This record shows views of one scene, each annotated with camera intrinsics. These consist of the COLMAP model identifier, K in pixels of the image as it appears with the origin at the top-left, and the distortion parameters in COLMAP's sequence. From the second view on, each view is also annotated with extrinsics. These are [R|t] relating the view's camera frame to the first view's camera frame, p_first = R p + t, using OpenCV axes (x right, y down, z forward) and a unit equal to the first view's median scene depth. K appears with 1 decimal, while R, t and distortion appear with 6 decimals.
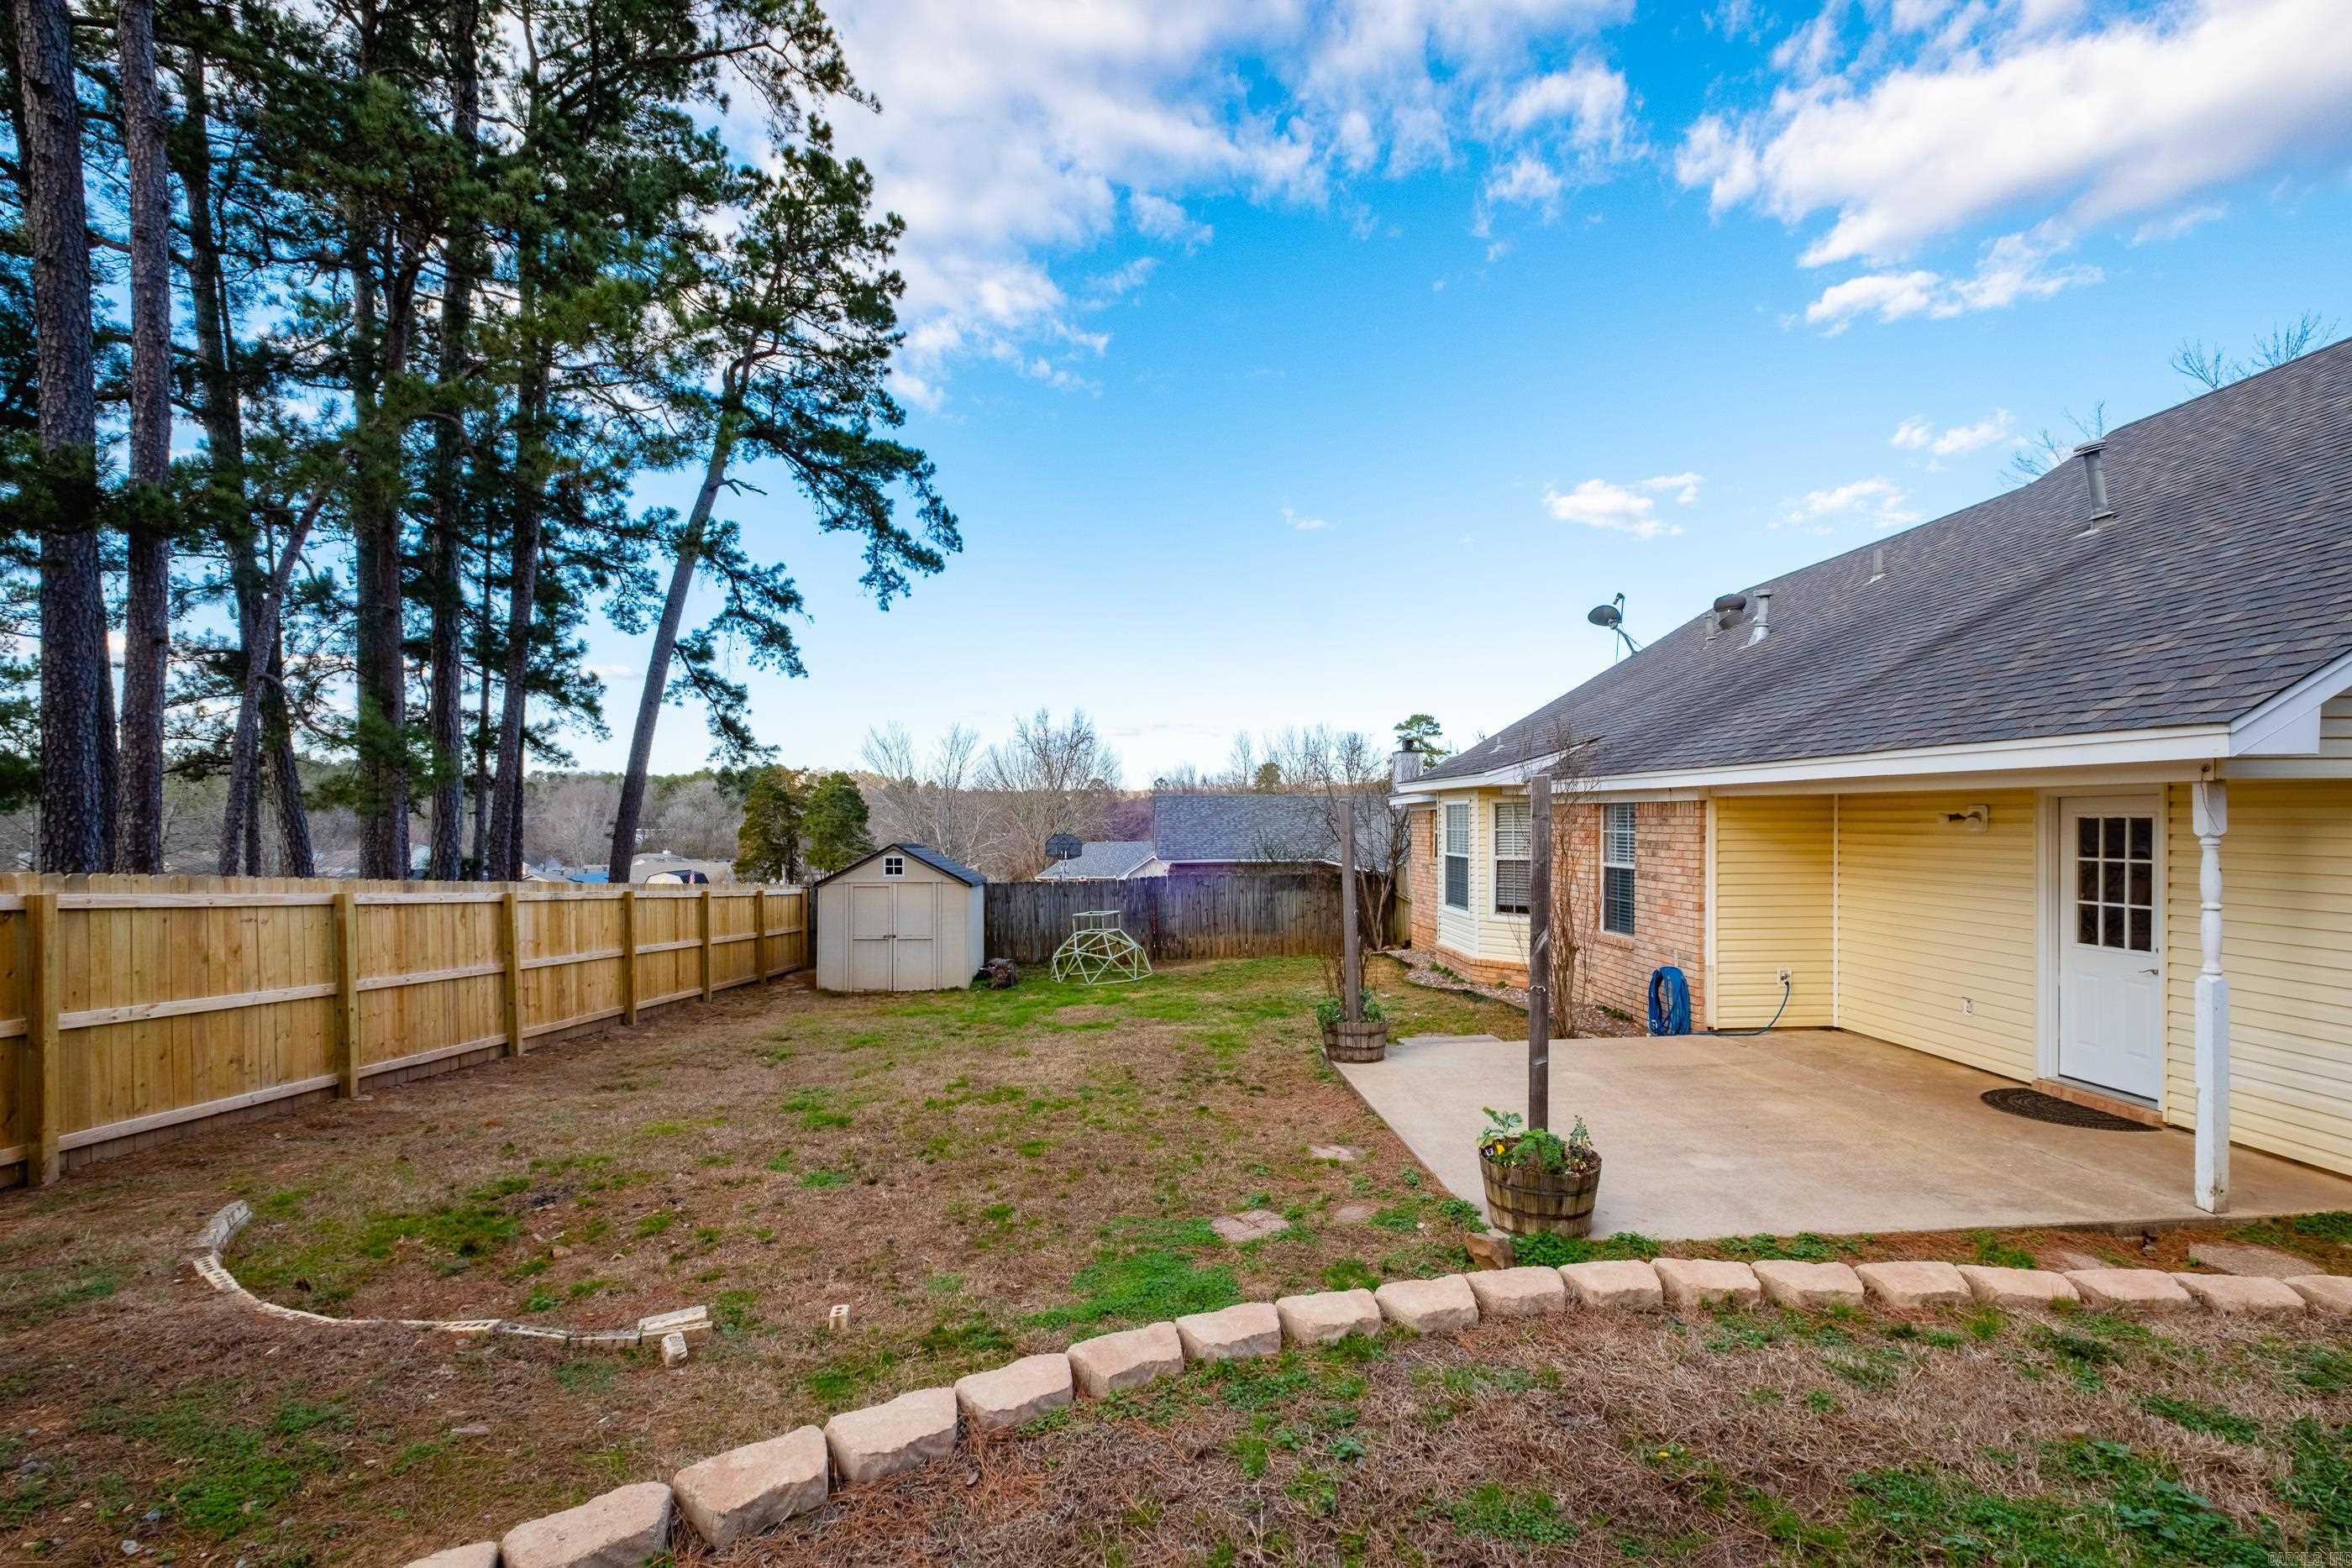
lens RADIAL K [[1013.9, 0, 1180.6], [0, 1013.9, 805.1], [0, 0, 1]] dist [0.004521, -0.002551]
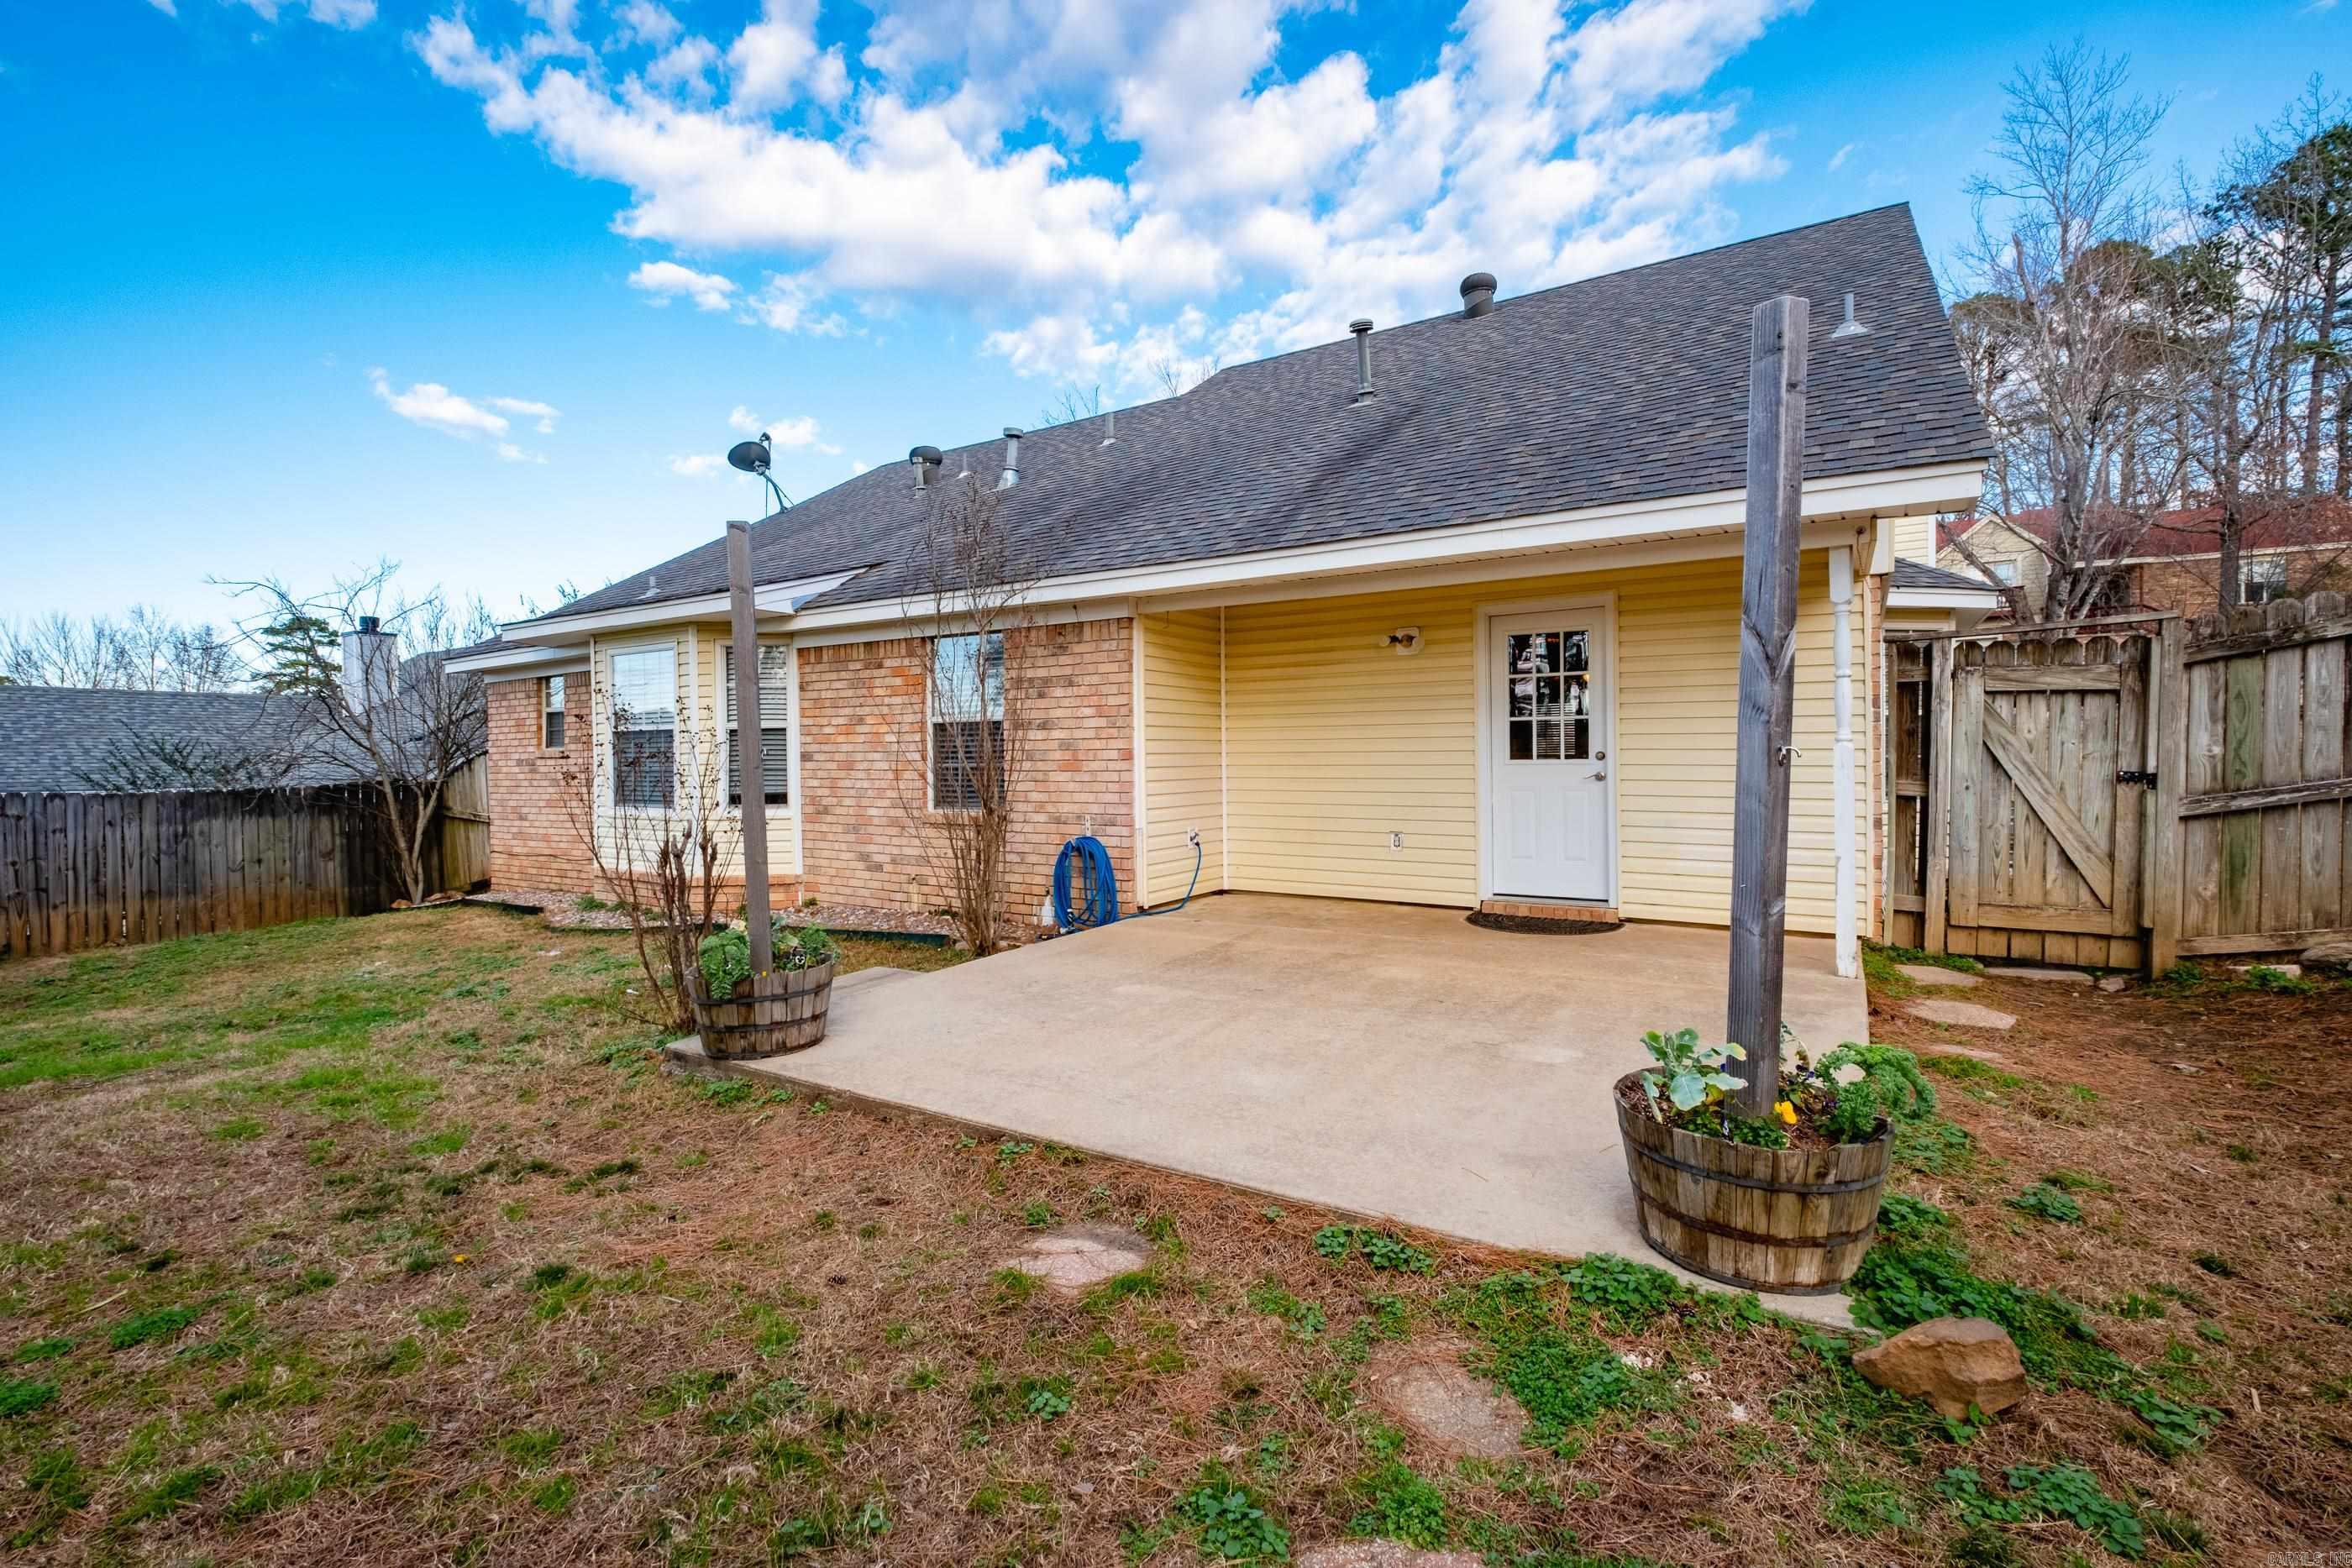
lens RADIAL K [[1034.6, 0, 1161.4], [0, 1034.6, 760.8], [0, 0, 1]] dist [0.001056, -0.000379]
pose [[0.593181, -0.005537, 0.805050, -0.109836], [-0.004996, 0.999932, 0.010558, 0.094337], [-0.805054, -0.010285, 0.593113, 0.496081]]
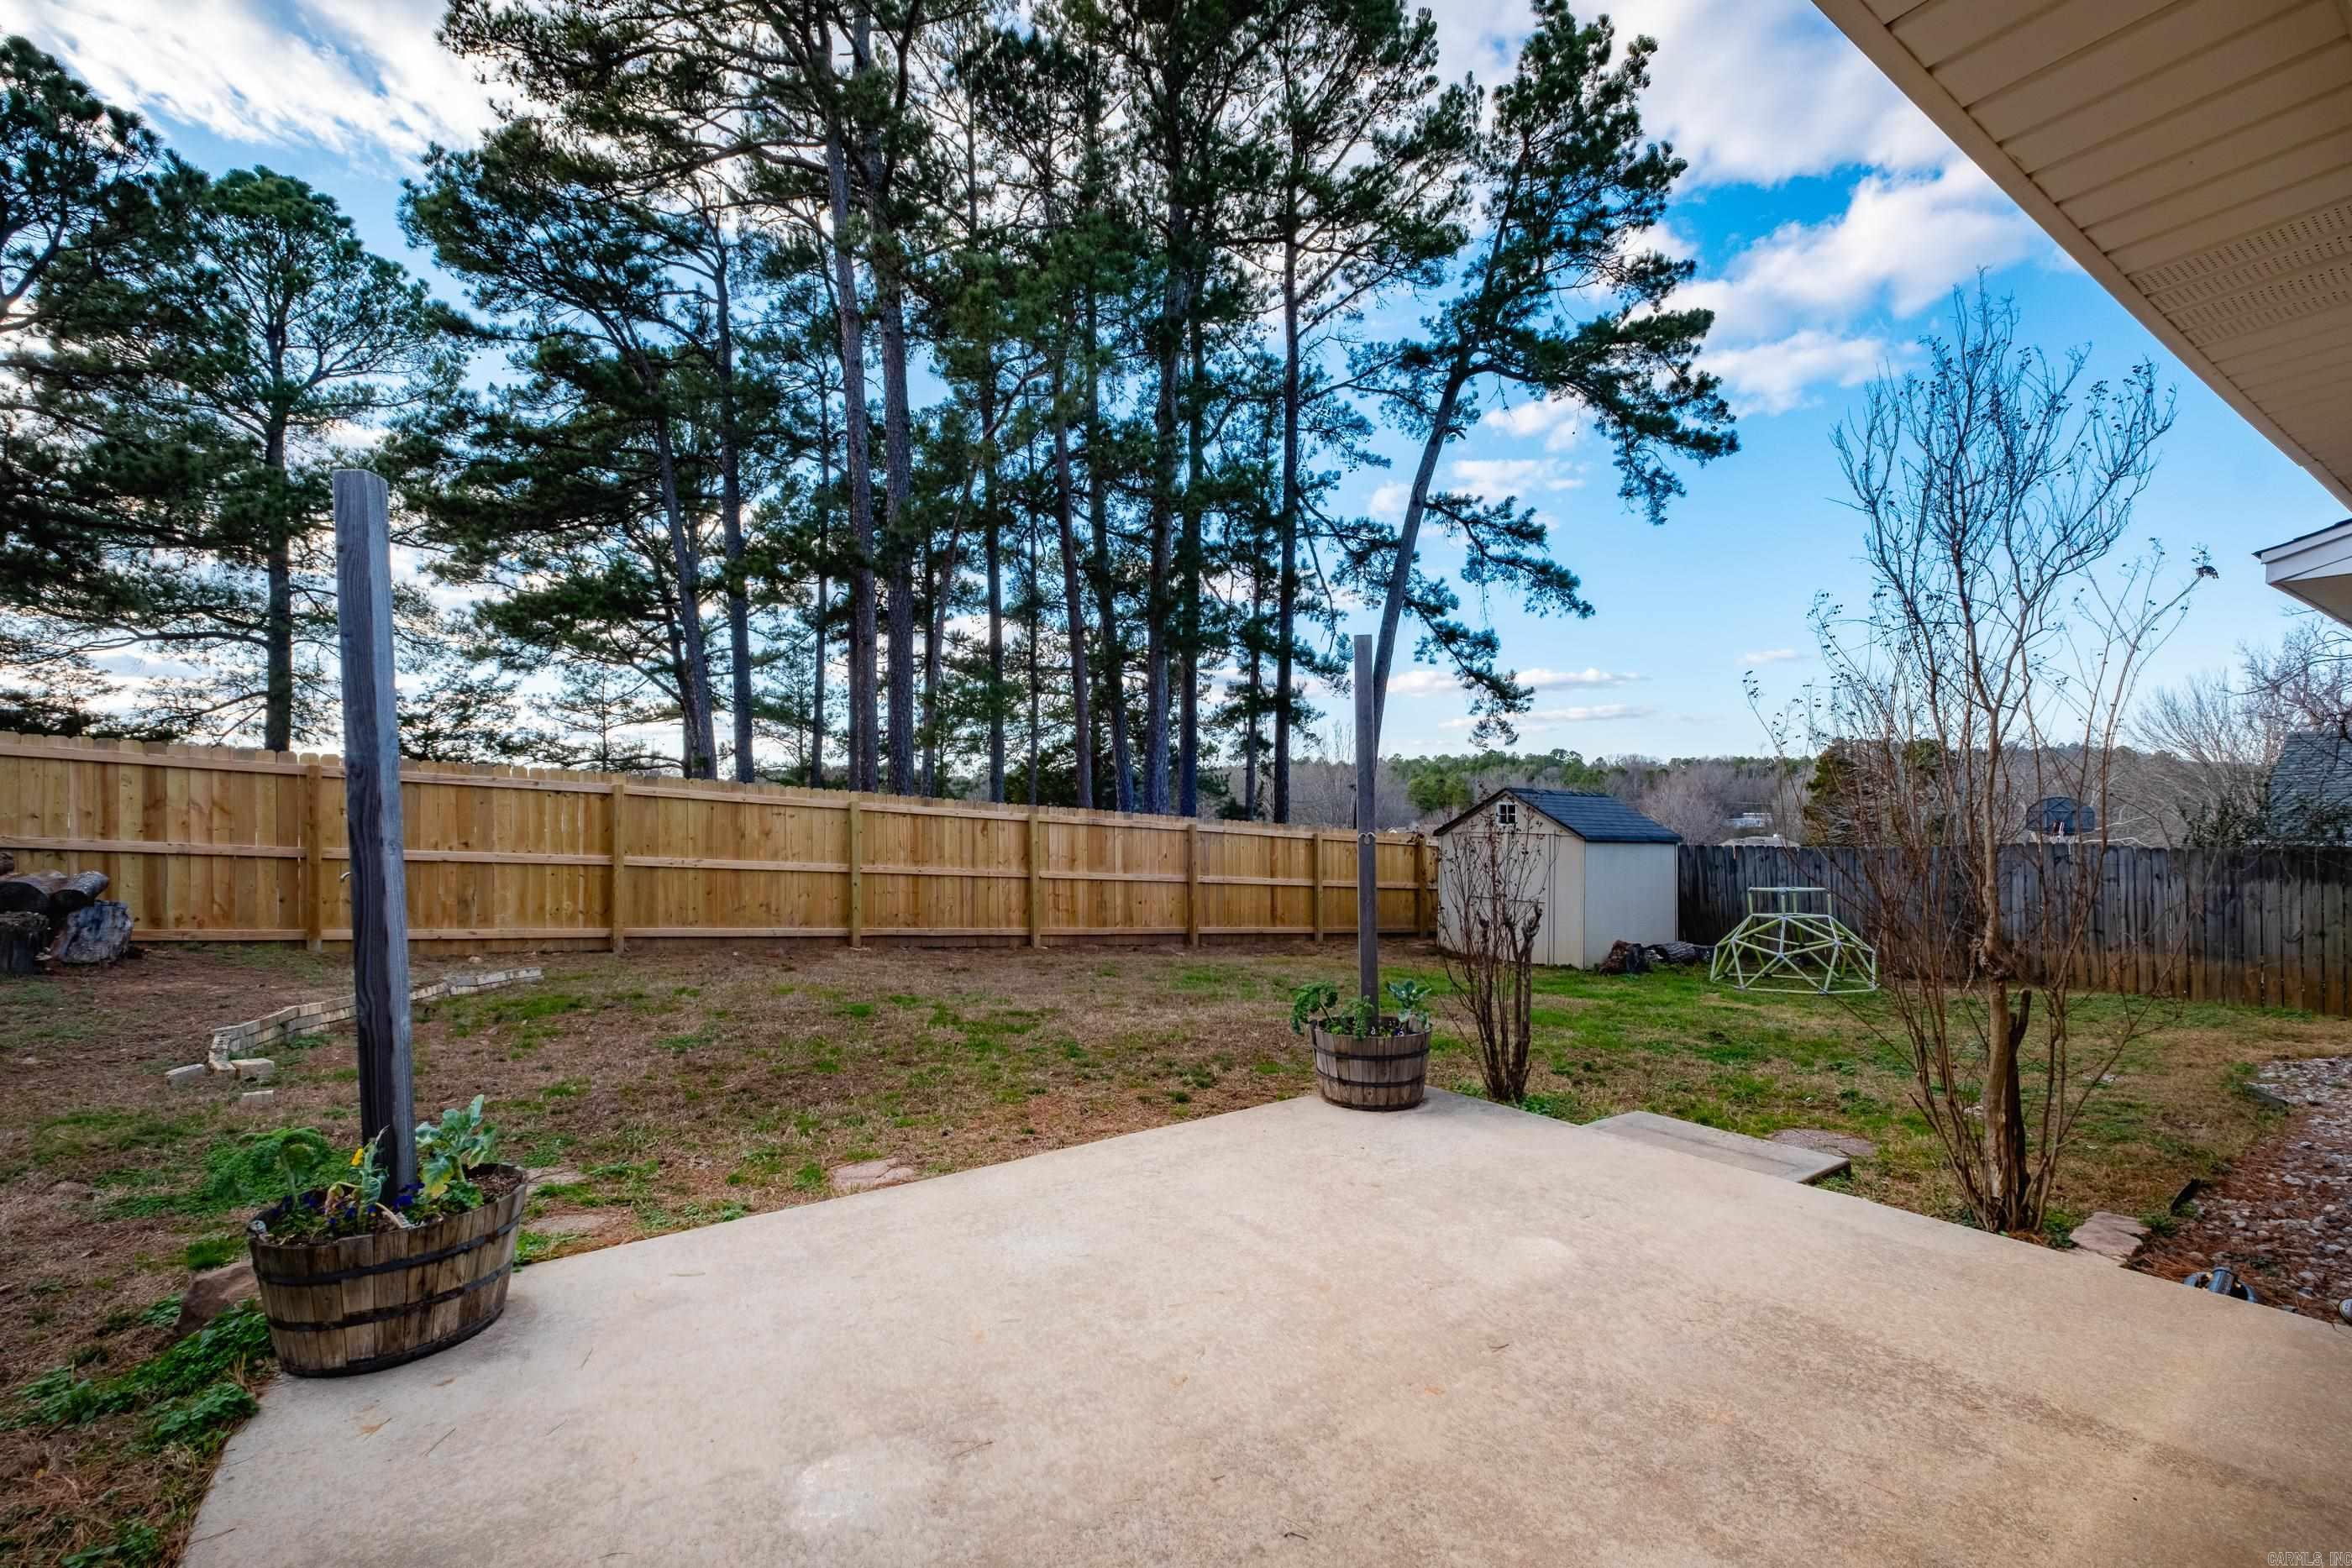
lens RADIAL K [[1013.9, 0, 1180.6], [0, 1013.9, 805.1], [0, 0, 1]] dist [0.004521, -0.002551]
pose [[0.528750, 0.000901, -0.848777, 0.539253], [0.012590, 0.999881, 0.008905, 0.075370], [0.848684, -0.015395, 0.528676, 0.568195]]
